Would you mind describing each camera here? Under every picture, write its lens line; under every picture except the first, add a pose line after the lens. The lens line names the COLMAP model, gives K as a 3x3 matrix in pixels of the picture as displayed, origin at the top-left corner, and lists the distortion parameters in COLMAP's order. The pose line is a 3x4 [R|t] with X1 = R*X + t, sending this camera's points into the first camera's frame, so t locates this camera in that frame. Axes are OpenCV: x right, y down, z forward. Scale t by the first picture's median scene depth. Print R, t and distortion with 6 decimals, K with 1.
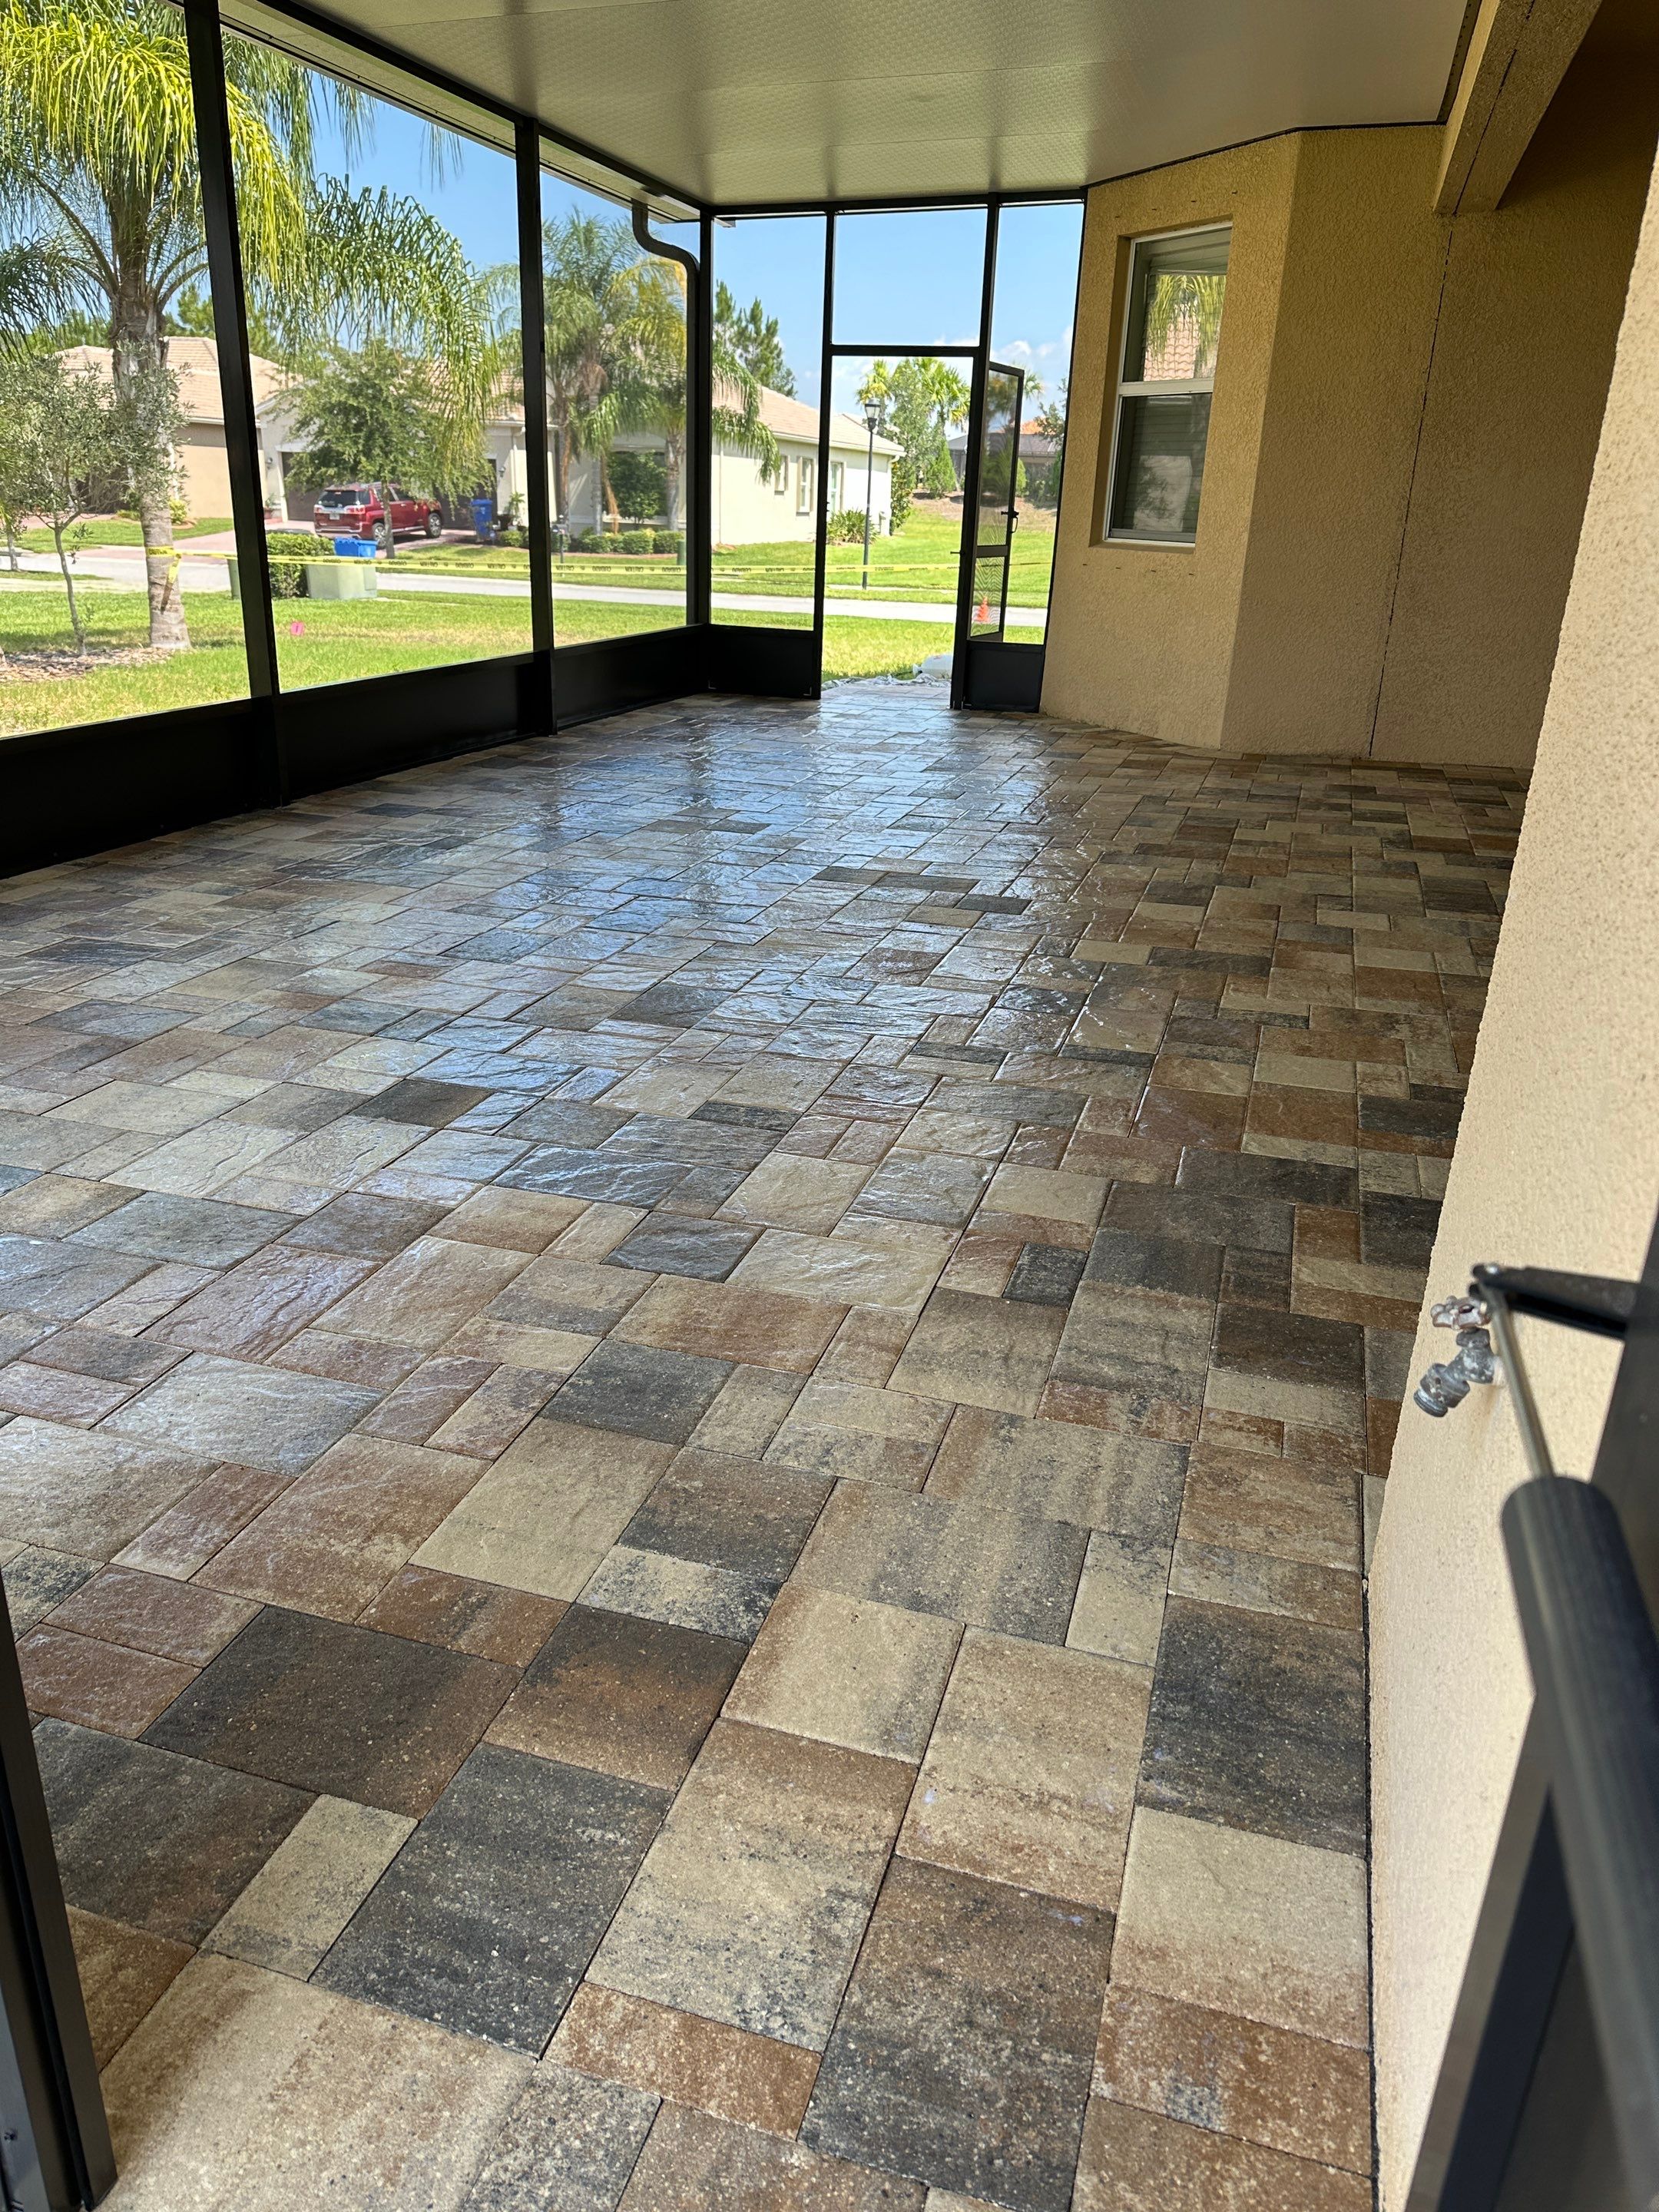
lens RADIAL K [[1537.8, 0, 829.5], [0, 1537.8, 1106.0], [0, 0, 1]] dist [0.143435, -0.231218]
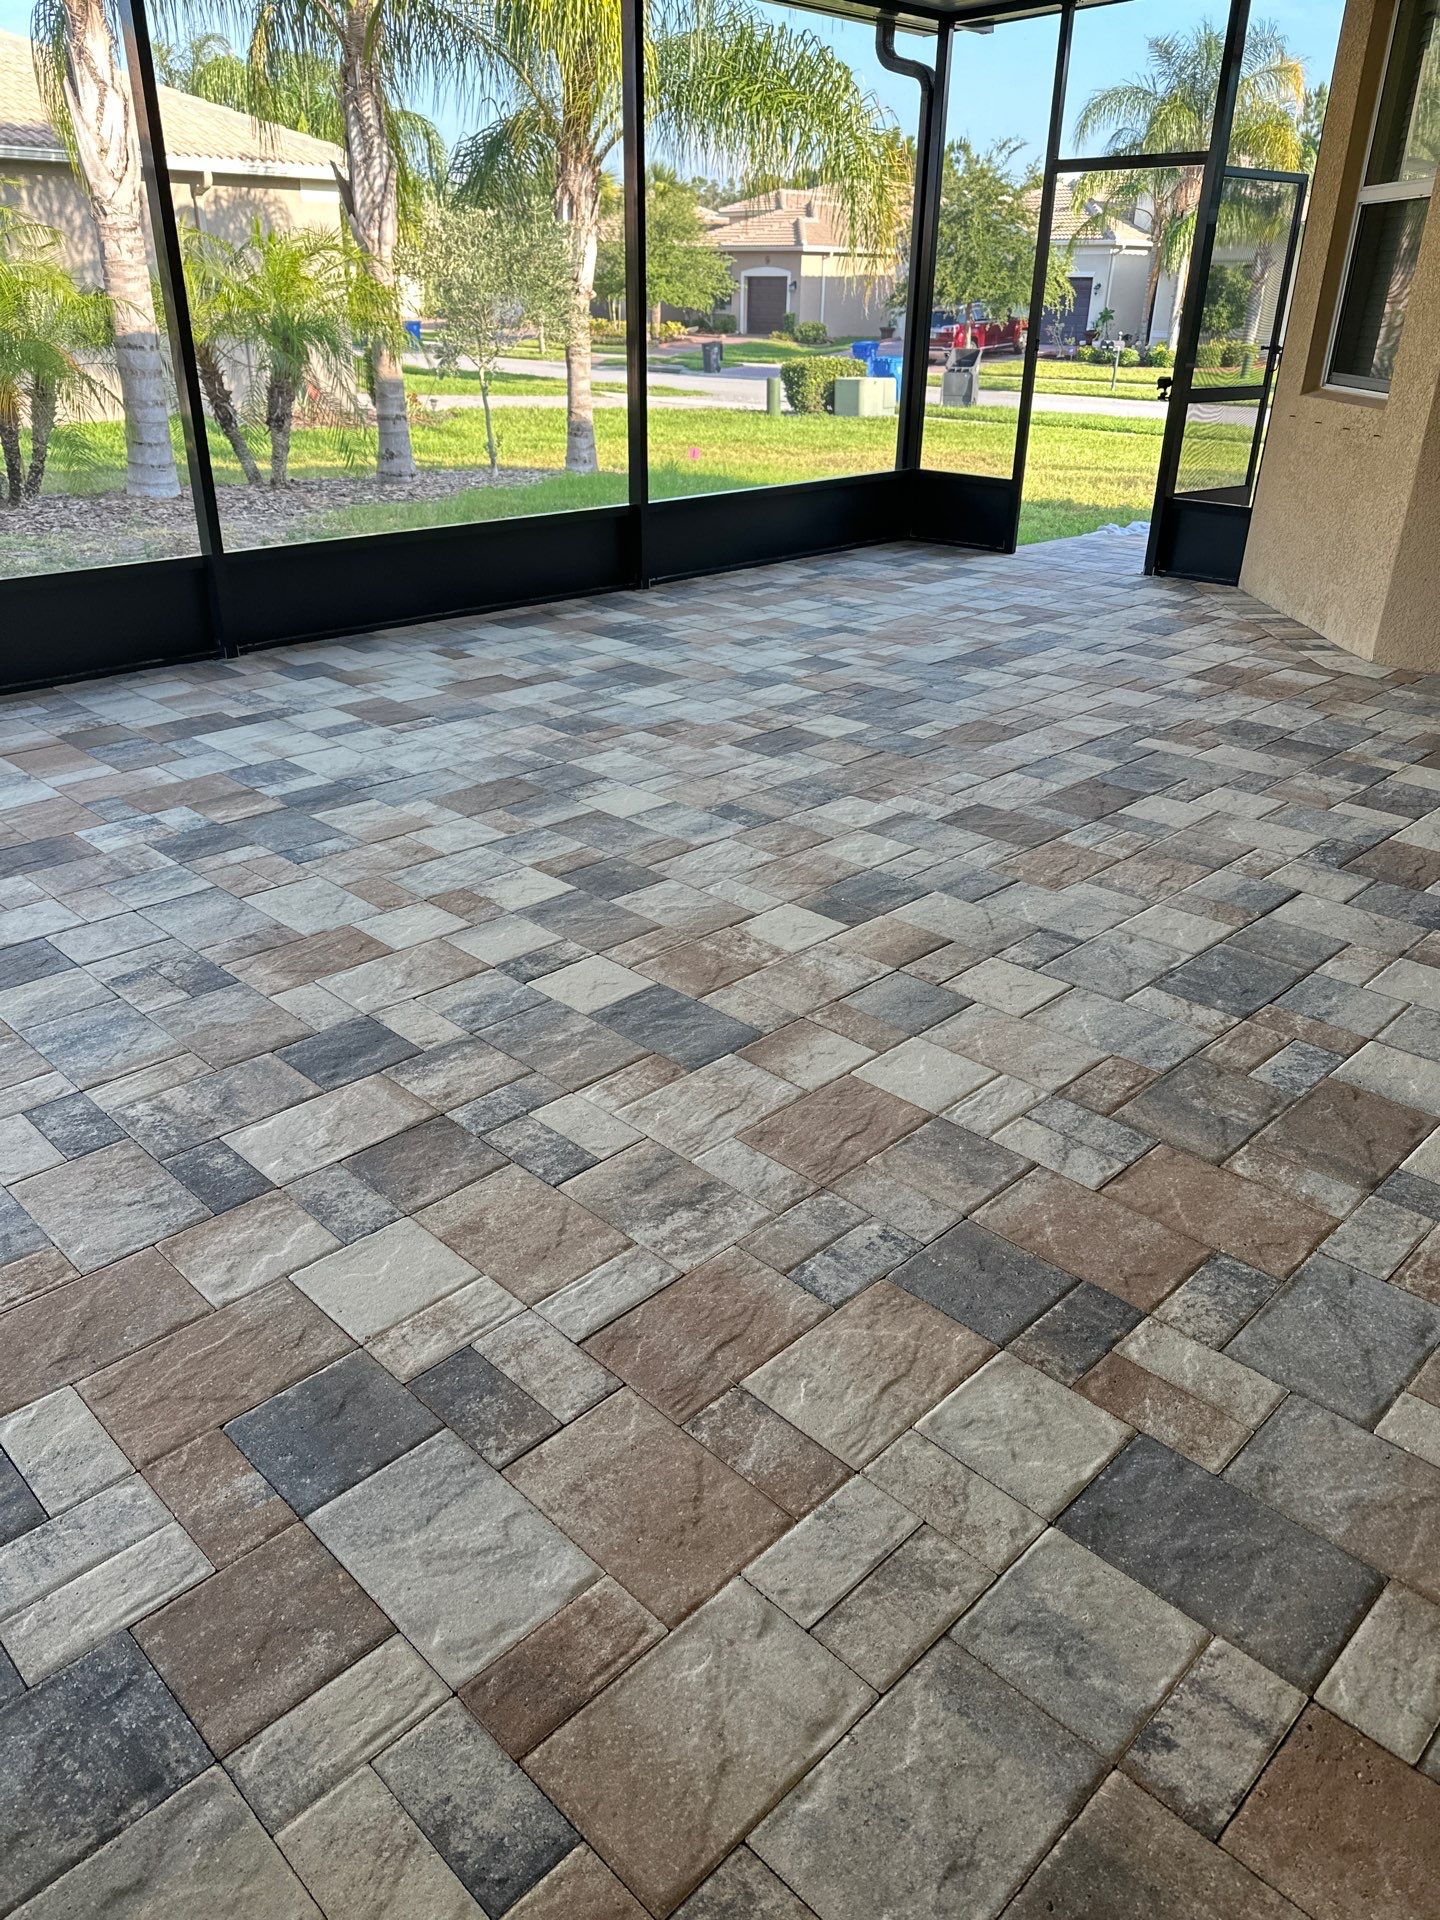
lens RADIAL K [[1335.0, 0, 716.3], [0, 1335.0, 962.3], [0, 0, 1]] dist [0.095725, -0.122640]
pose [[0.882862, 0.188448, -0.430166, 0.842901], [-0.153815, 0.981469, 0.114278, -0.315488], [0.443730, -0.034725, 0.895488, 0.683878]]
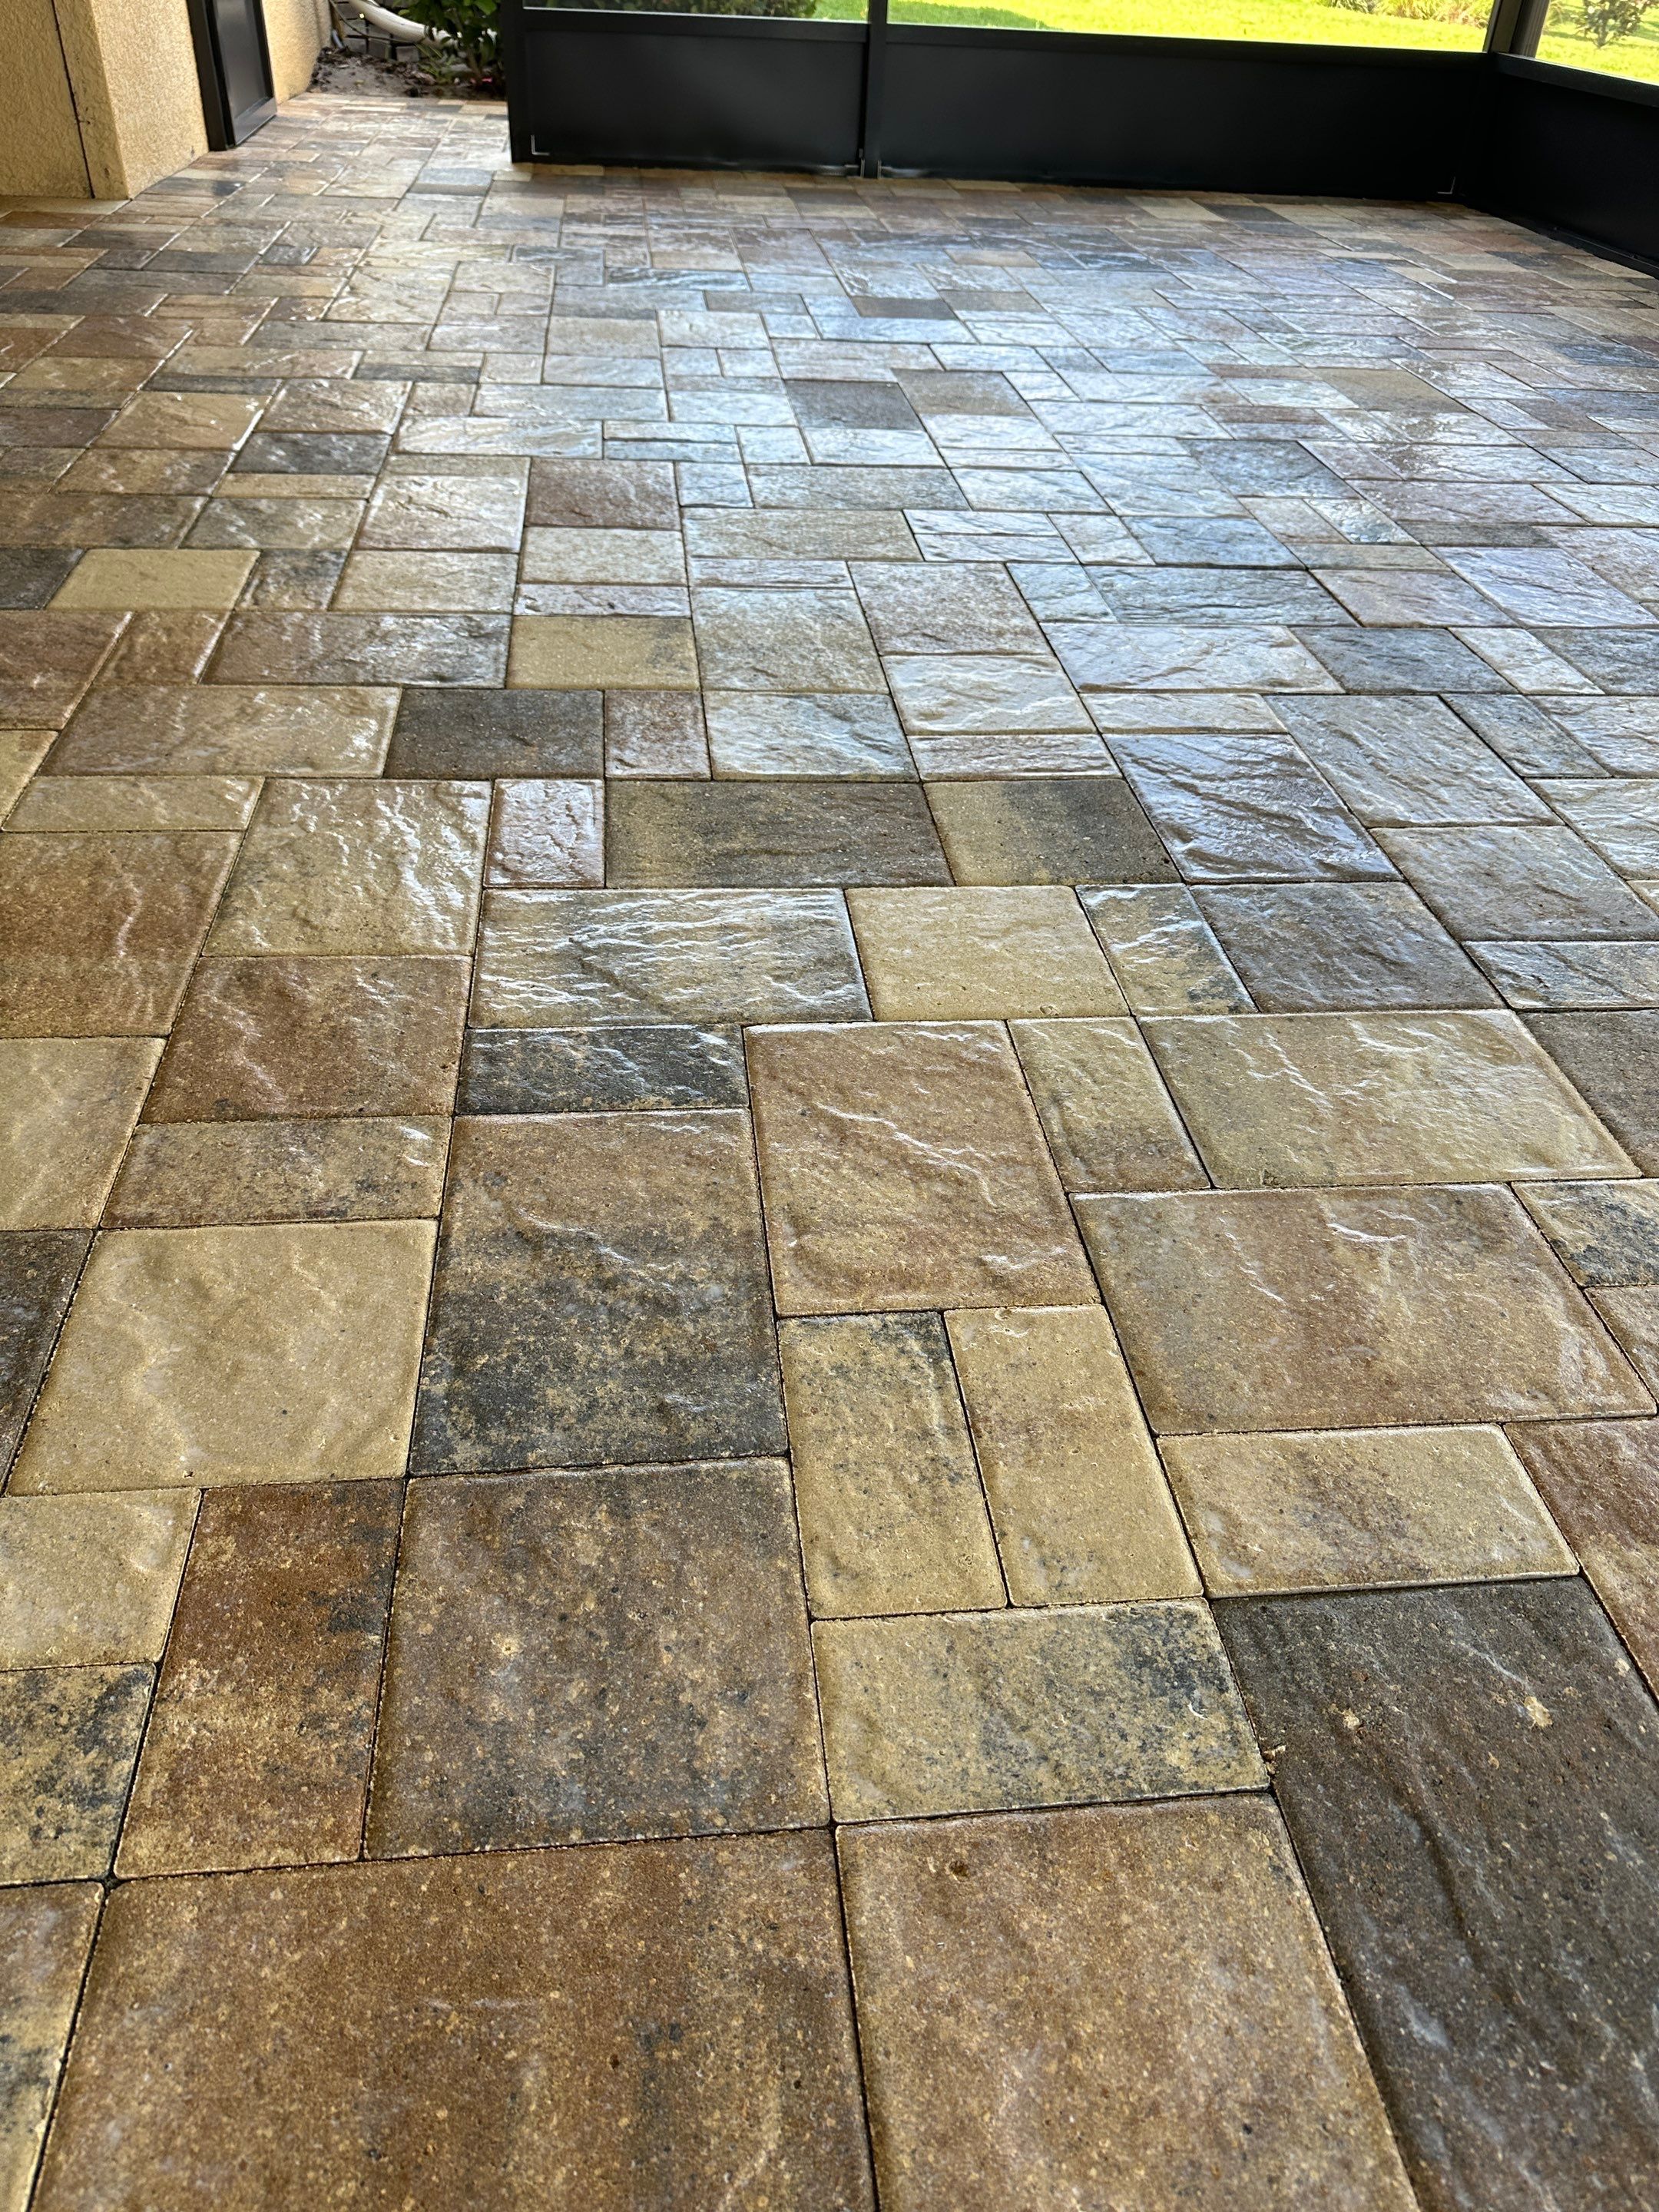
lens RADIAL K [[1595.1, 0, 854.6], [0, 1595.1, 1102.0], [0, 0, 1]] dist [-0.001763, -0.002093]
pose [[-0.910236, 0.187861, -0.369023, 0.315668], [-0.217906, 0.540491, 0.812642, -0.678226], [0.352118, 0.820108, -0.451038, 2.222608]]
